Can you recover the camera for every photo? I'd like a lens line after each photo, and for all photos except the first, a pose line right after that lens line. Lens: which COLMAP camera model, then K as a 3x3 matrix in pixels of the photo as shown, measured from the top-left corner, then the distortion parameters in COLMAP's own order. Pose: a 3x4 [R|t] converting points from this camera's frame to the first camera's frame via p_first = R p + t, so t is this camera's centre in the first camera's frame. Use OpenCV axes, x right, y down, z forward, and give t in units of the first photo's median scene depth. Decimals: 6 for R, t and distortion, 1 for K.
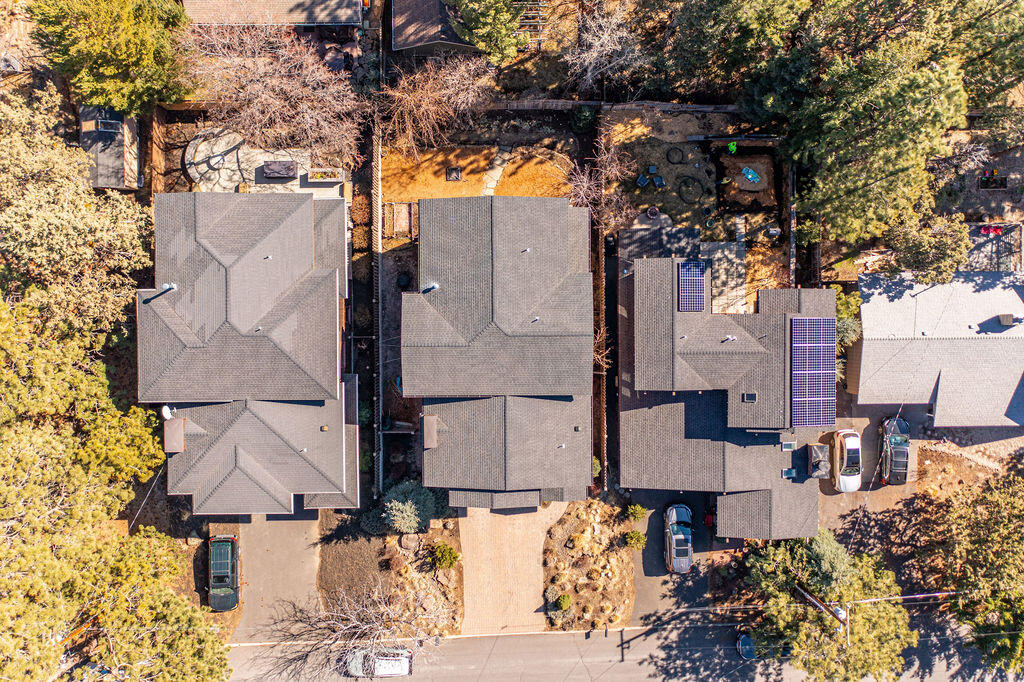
lens RADIAL K [[817.5, 0, 512.0], [0, 817.5, 341.0], [0, 0, 1]] dist [-0.004690, -0.003711]
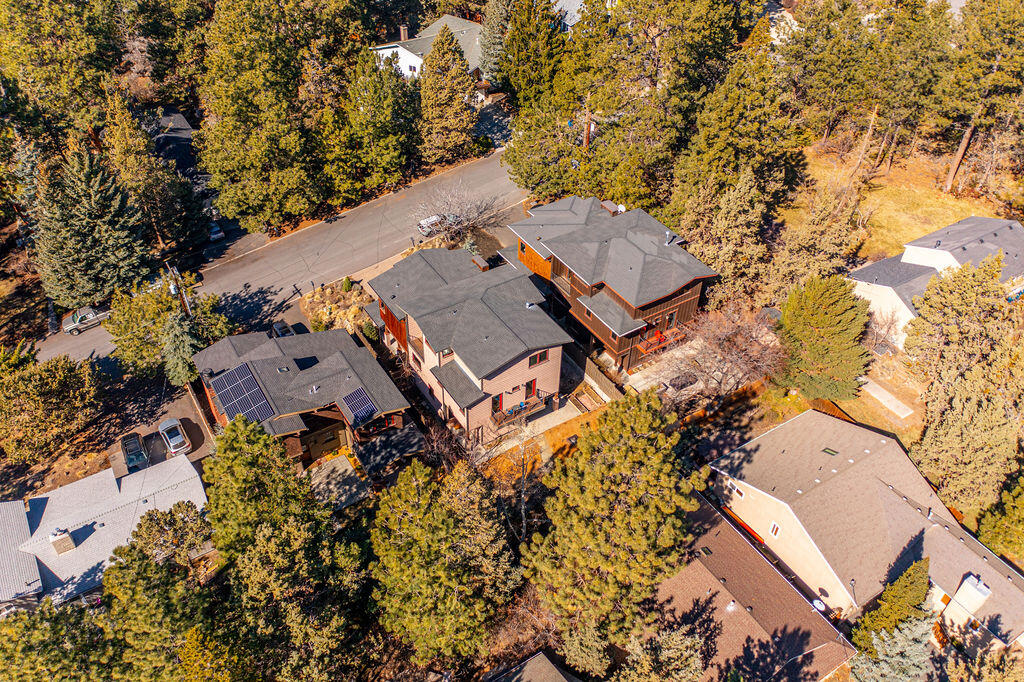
lens RADIAL K [[817.5, 0, 512.0], [0, 817.5, 341.0], [0, 0, 1]] dist [-0.004690, -0.003711]
pose [[-0.849641, 0.342956, -0.400613, 0.432328], [-0.527106, -0.575879, 0.624918, -0.808297], [-0.016386, 0.742122, 0.670065, 0.078585]]
